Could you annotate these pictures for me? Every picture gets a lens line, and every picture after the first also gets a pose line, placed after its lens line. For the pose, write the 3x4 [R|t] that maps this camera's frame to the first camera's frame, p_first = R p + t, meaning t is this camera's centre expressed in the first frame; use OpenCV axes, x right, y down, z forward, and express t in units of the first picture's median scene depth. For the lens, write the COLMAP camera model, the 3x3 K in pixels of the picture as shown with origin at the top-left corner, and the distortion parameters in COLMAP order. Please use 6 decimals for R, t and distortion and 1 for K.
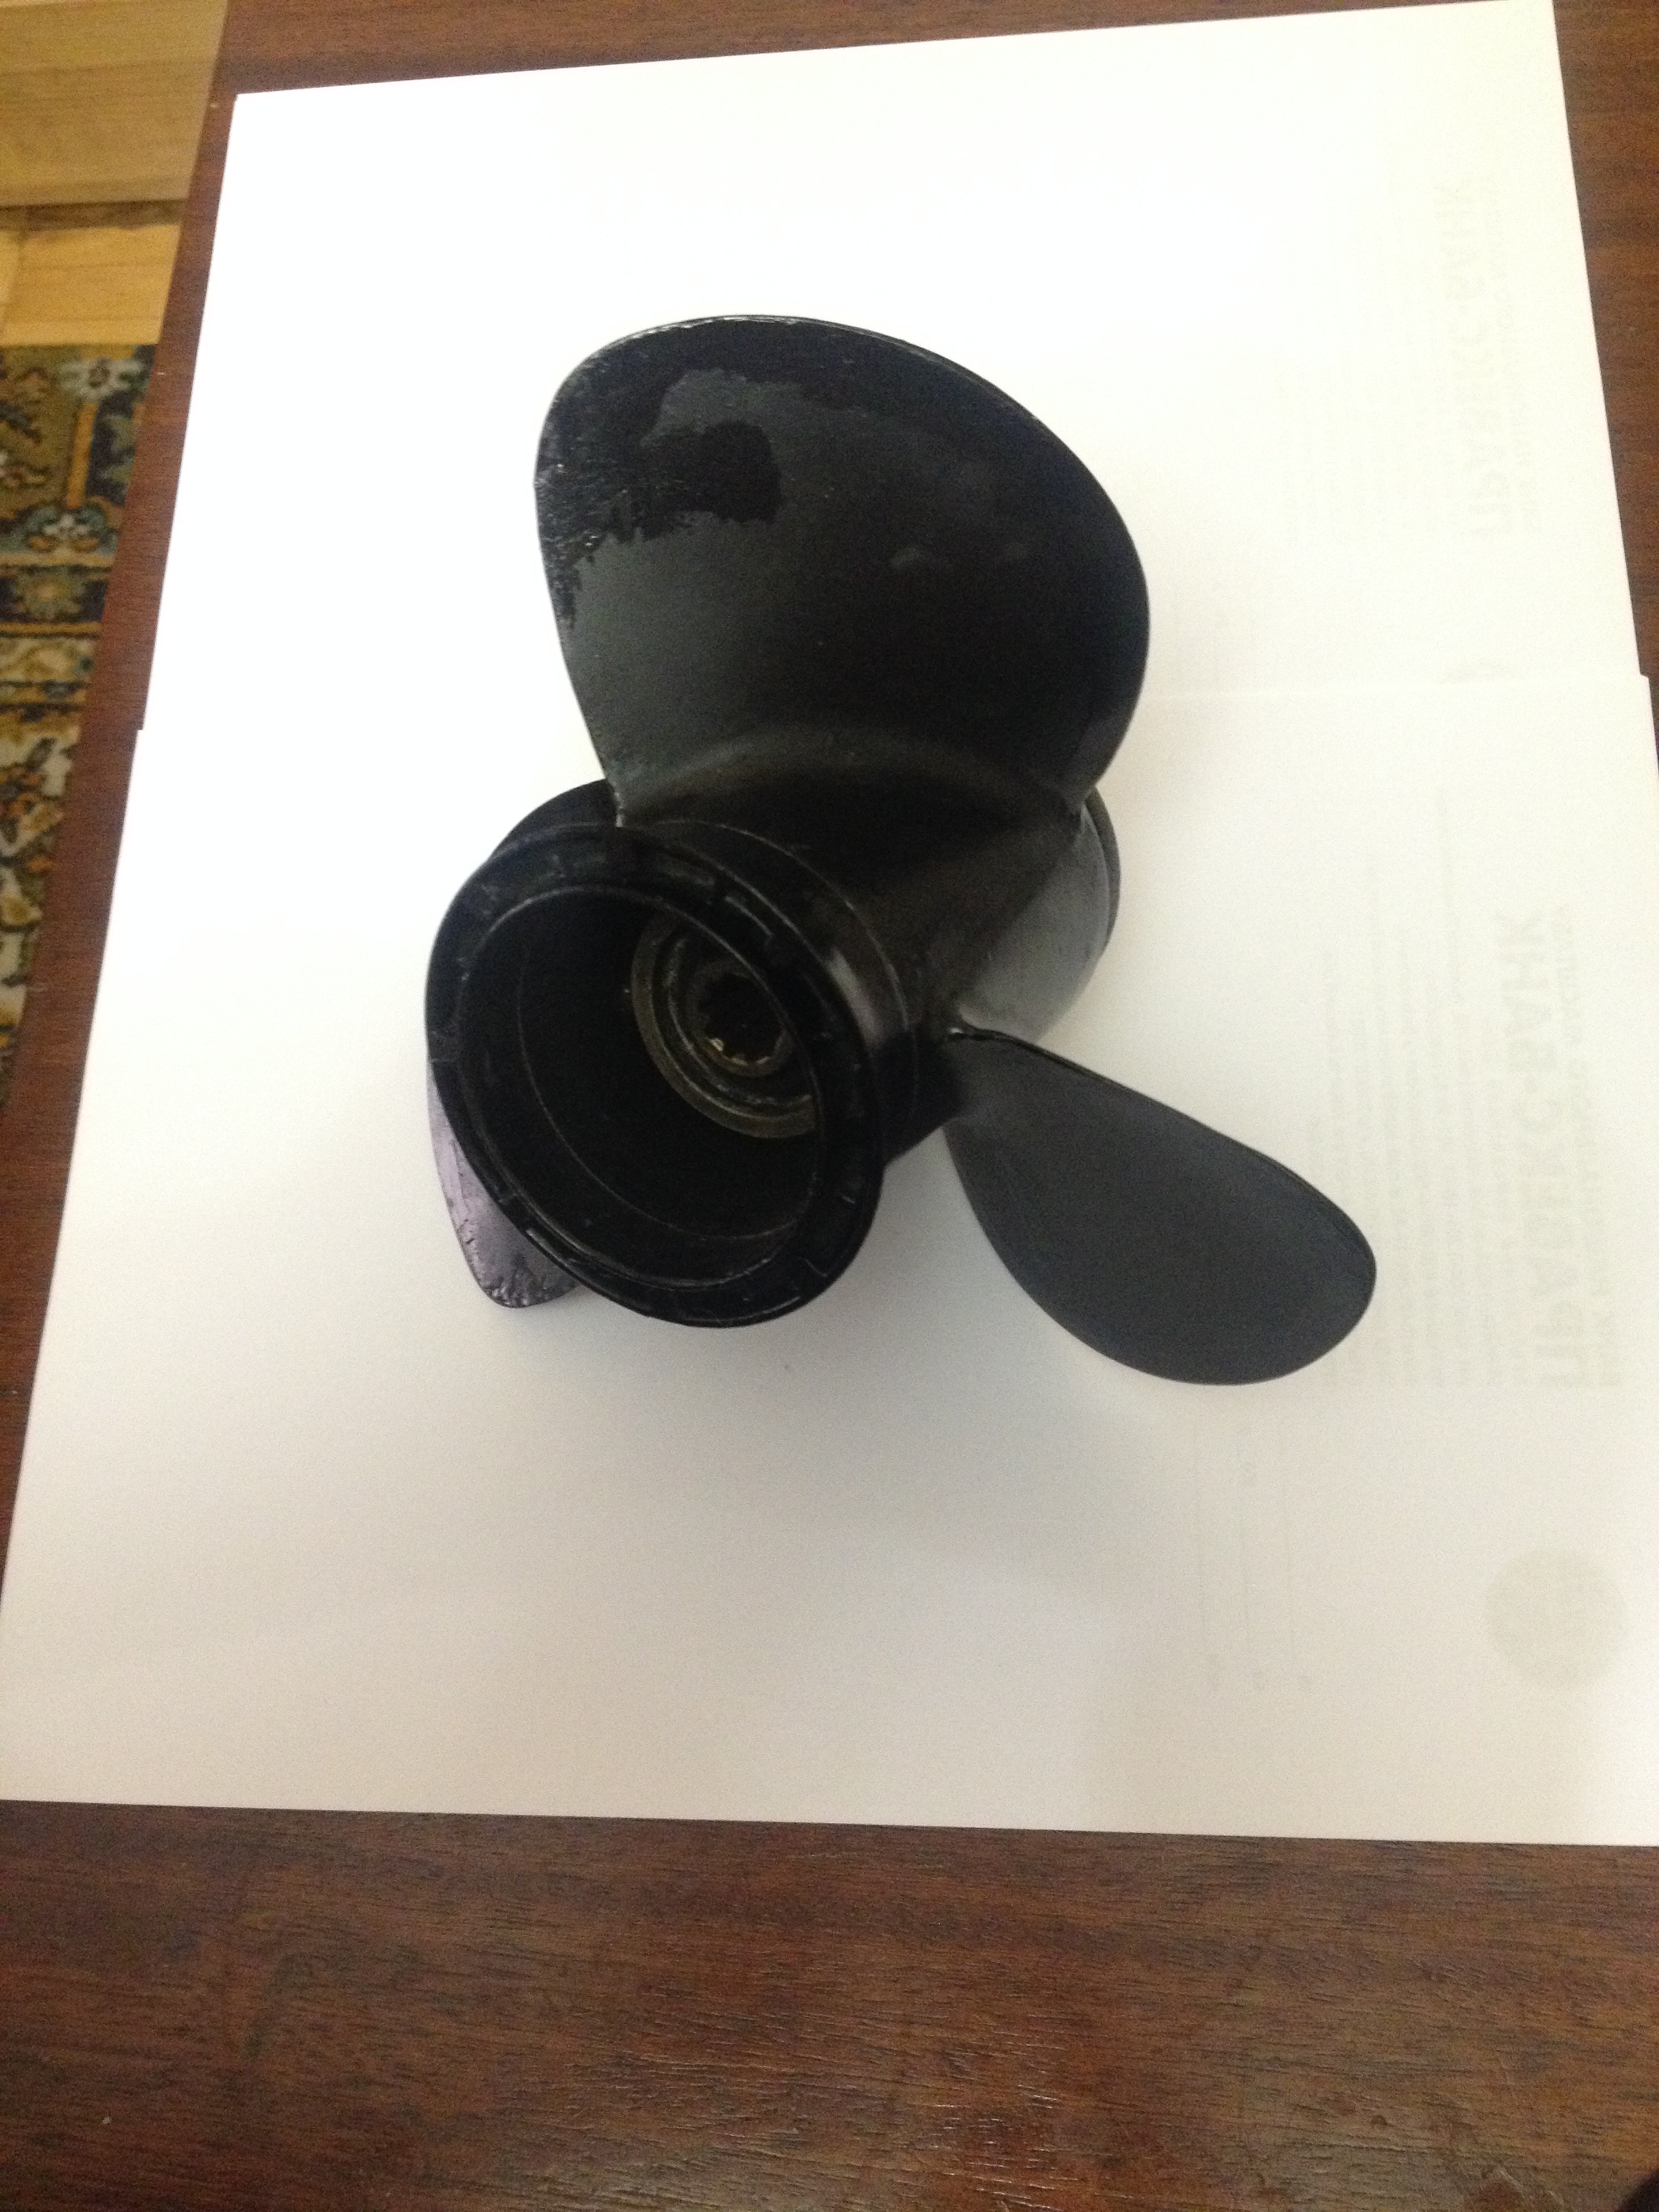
lens RADIAL K [[2225.8, 0, 823.9], [0, 2225.8, 1106.3], [0, 0, 1]] dist [-0.042889, 0.000000]
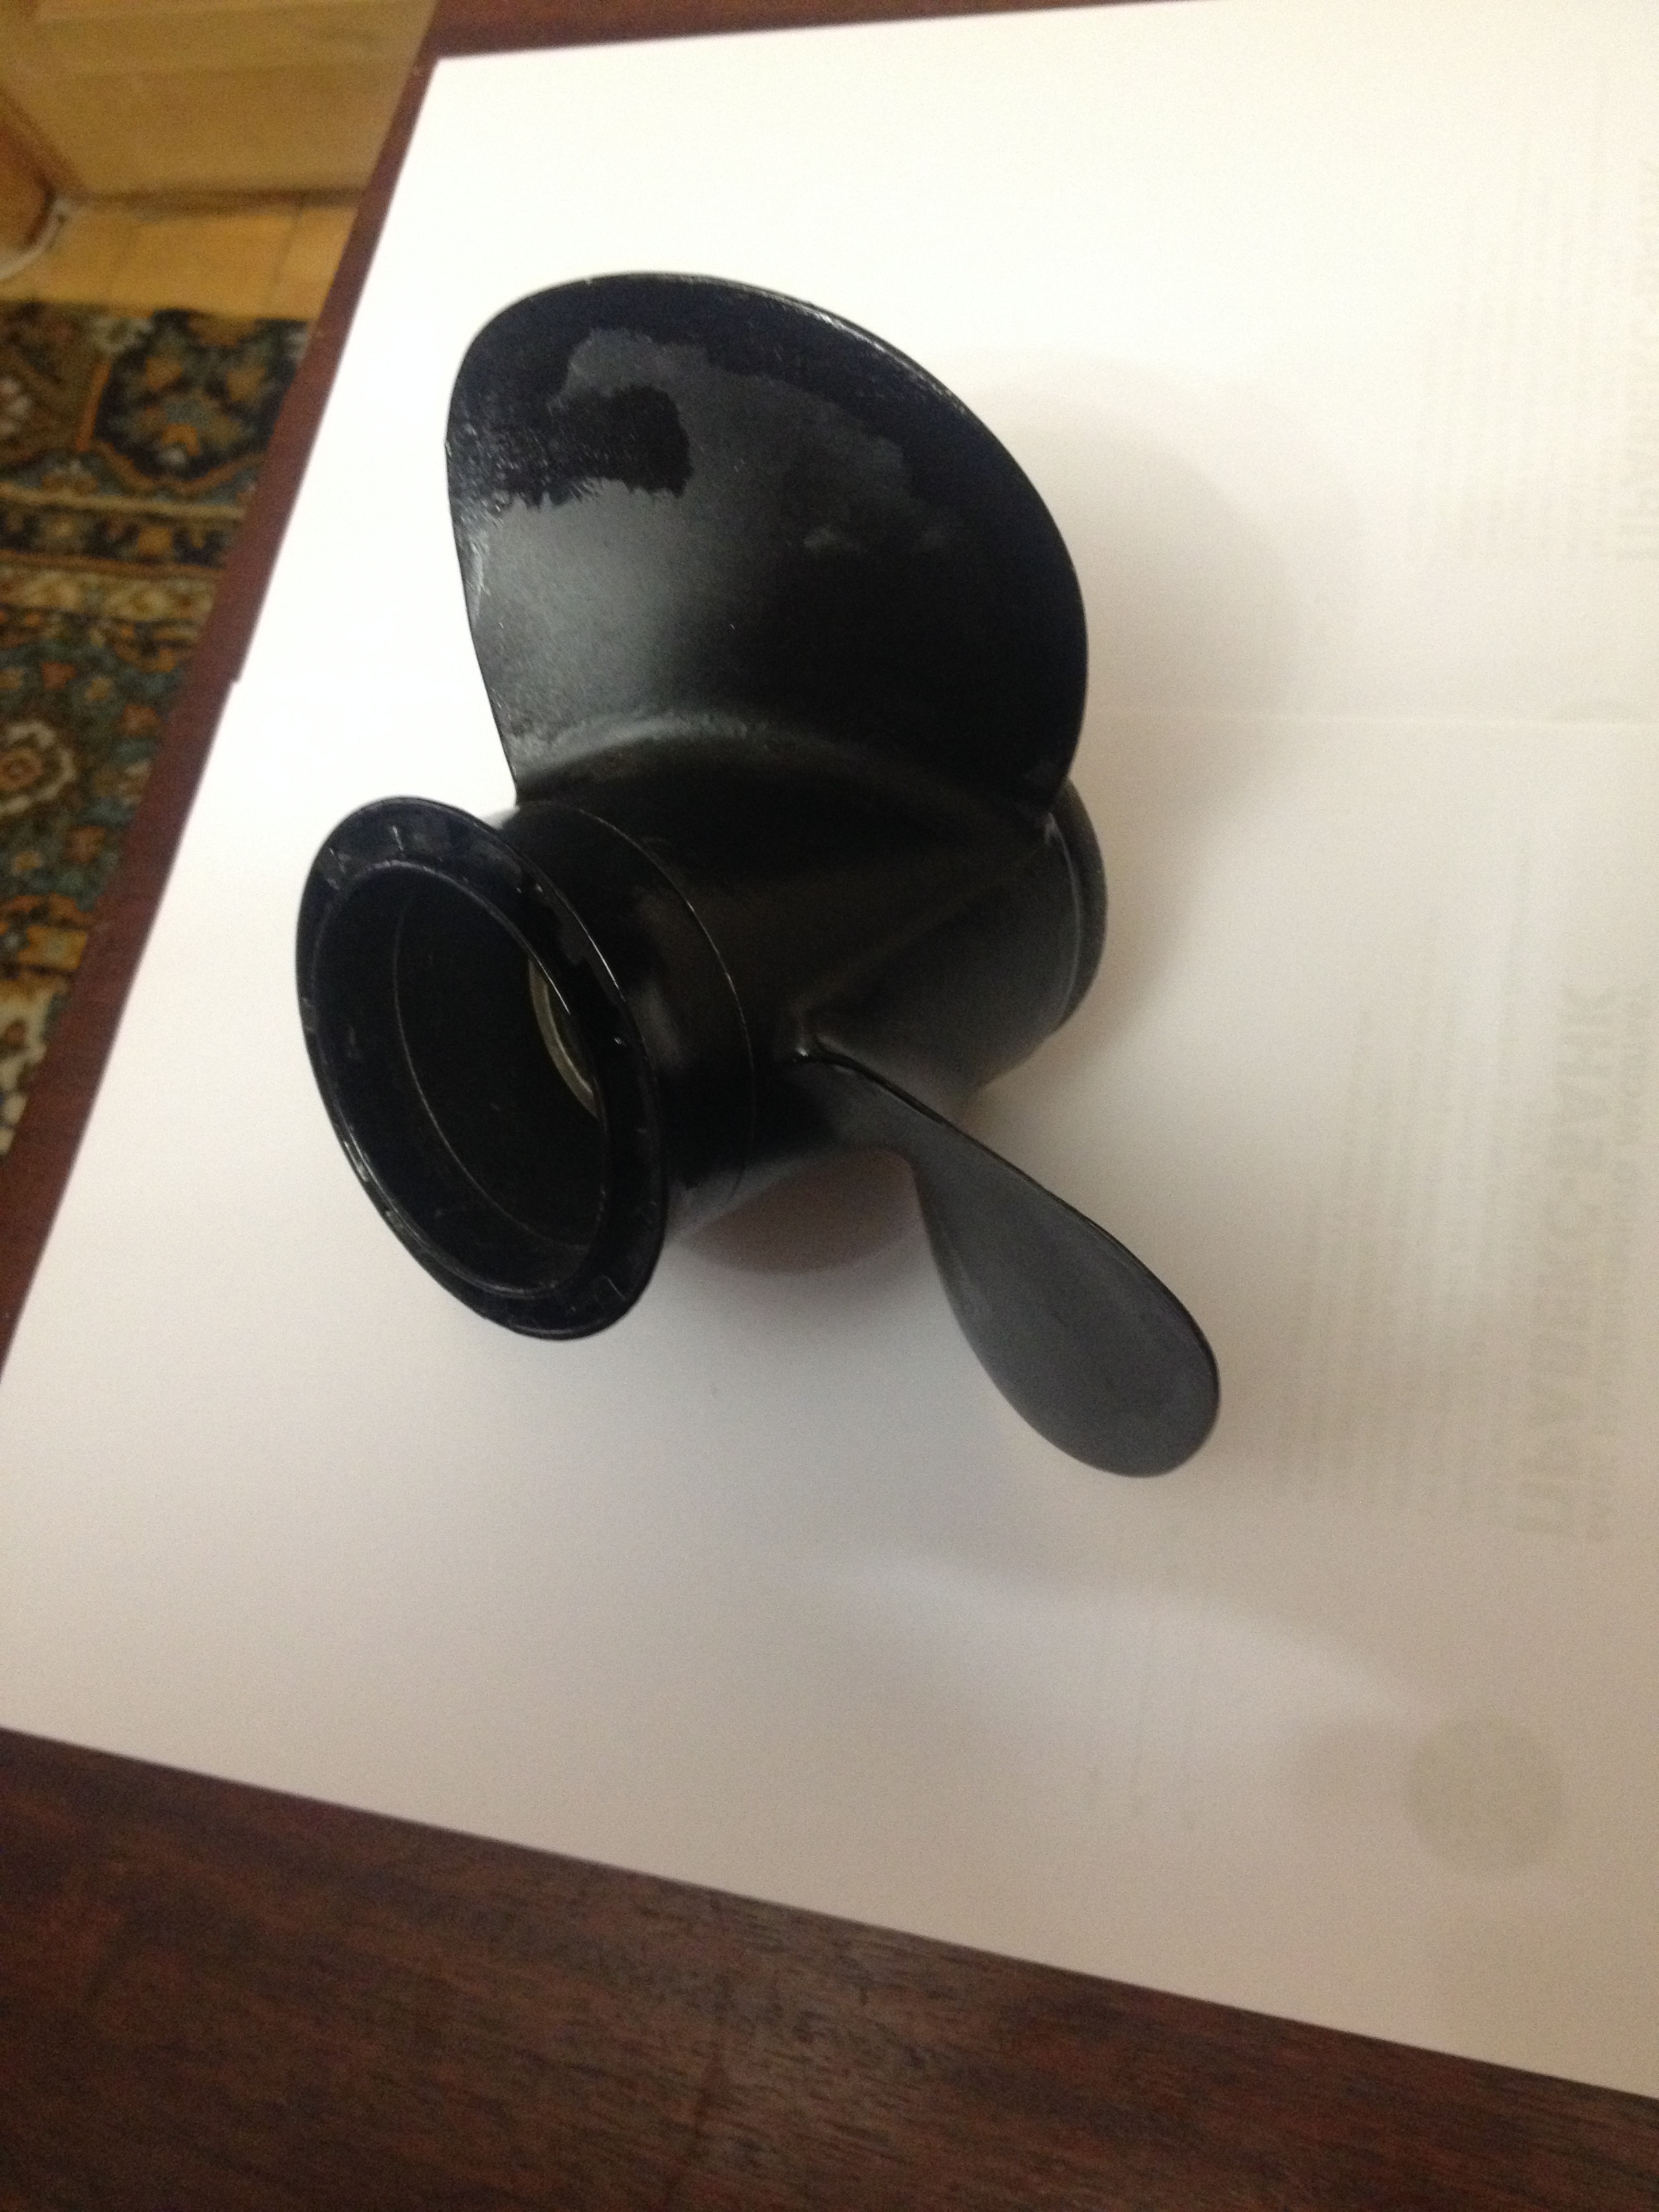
lens RADIAL K [[2225.8, 0, 827.1], [0, 2225.8, 1110.4], [0, 0, 1]] dist [-0.042889, 0.000000]
pose [[0.970265, 0.106605, -0.217304, 0.268122], [-0.106919, 0.994214, 0.010346, -0.020391], [0.217150, 0.013195, 0.976049, 0.100728]]
